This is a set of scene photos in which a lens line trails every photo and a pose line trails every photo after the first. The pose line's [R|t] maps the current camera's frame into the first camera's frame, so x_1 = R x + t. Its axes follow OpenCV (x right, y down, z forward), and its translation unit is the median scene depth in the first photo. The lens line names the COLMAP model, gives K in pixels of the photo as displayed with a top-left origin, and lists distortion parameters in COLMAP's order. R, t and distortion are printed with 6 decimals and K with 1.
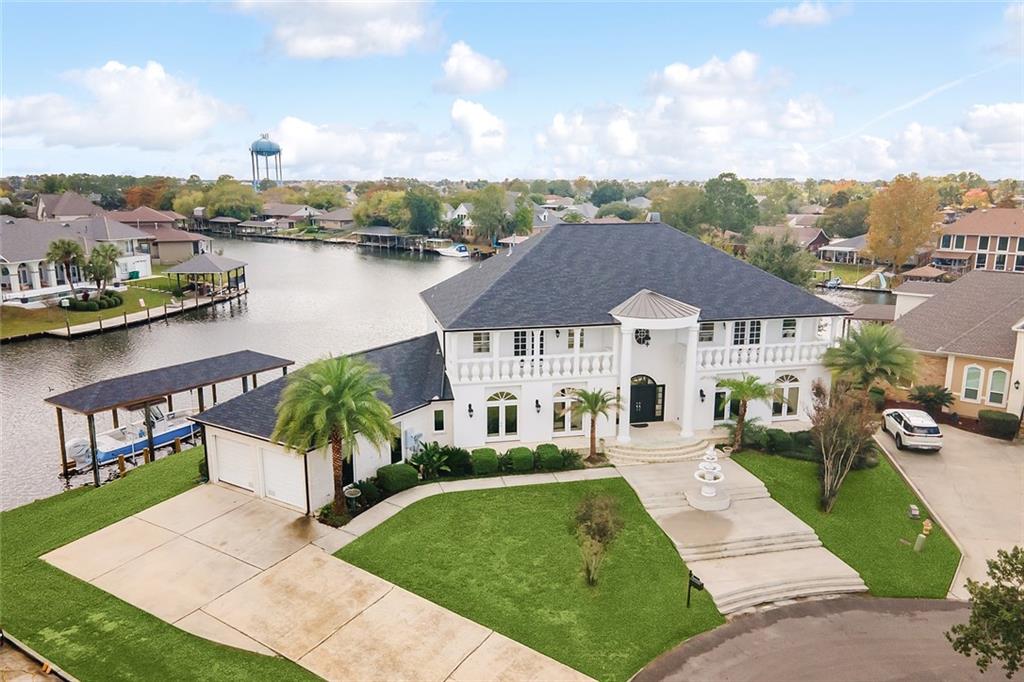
lens RADIAL K [[745.3, 0, 512.0], [0, 745.3, 341.0], [0, 0, 1]] dist [0.037126, -0.000392]
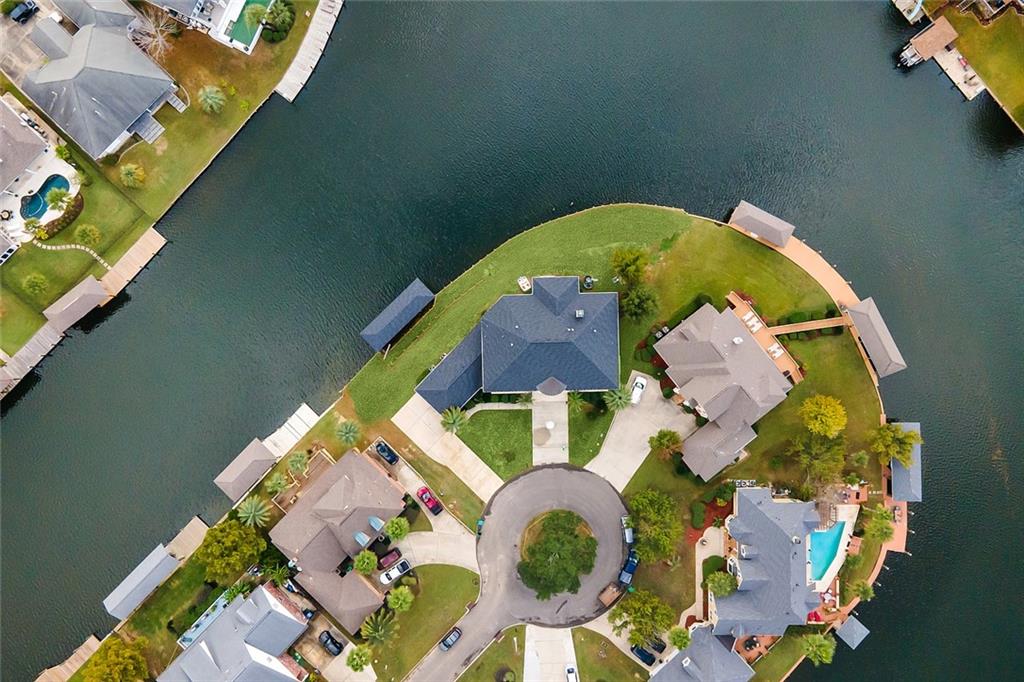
lens RADIAL K [[754.3, 0, 512.0], [0, 754.3, 341.0], [0, 0, 1]] dist [0.033107, 0.004240]
pose [[0.979907, 0.198935, -0.014379, 0.032102], [-0.032120, 0.228542, 0.973004, -2.730805], [0.196851, -0.952992, 0.230340, 0.362041]]
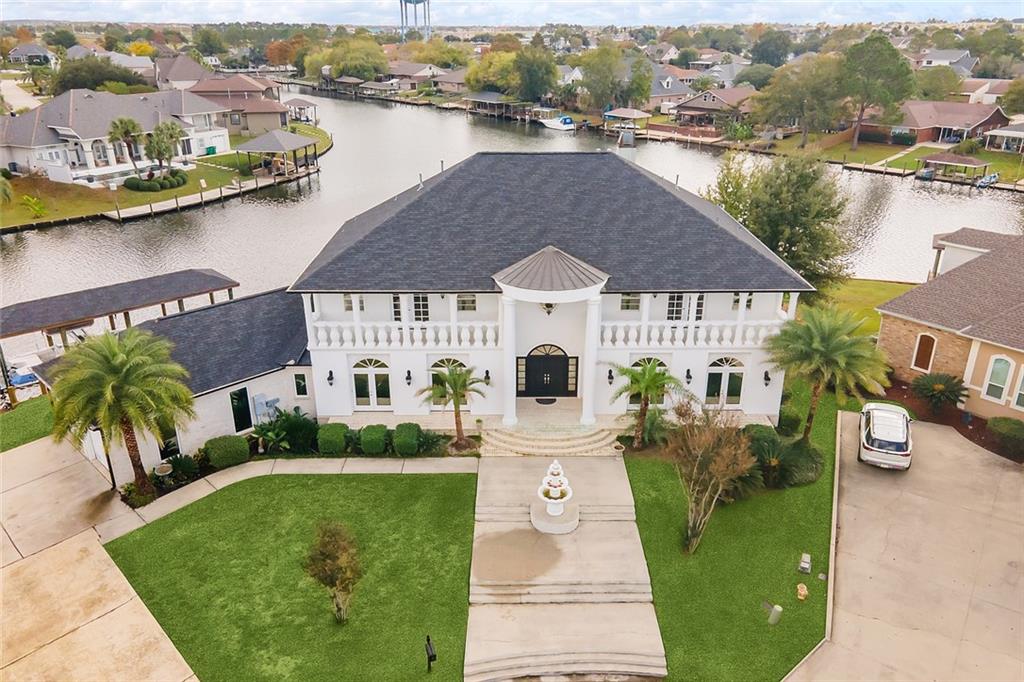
lens RADIAL K [[754.3, 0, 512.0], [0, 754.3, 341.0], [0, 0, 1]] dist [0.033107, 0.004240]
pose [[0.976786, 0.079786, -0.198807, 0.278149], [-0.042207, 0.981539, 0.186544, -0.107452], [0.210020, -0.173823, 0.962121, 0.150103]]
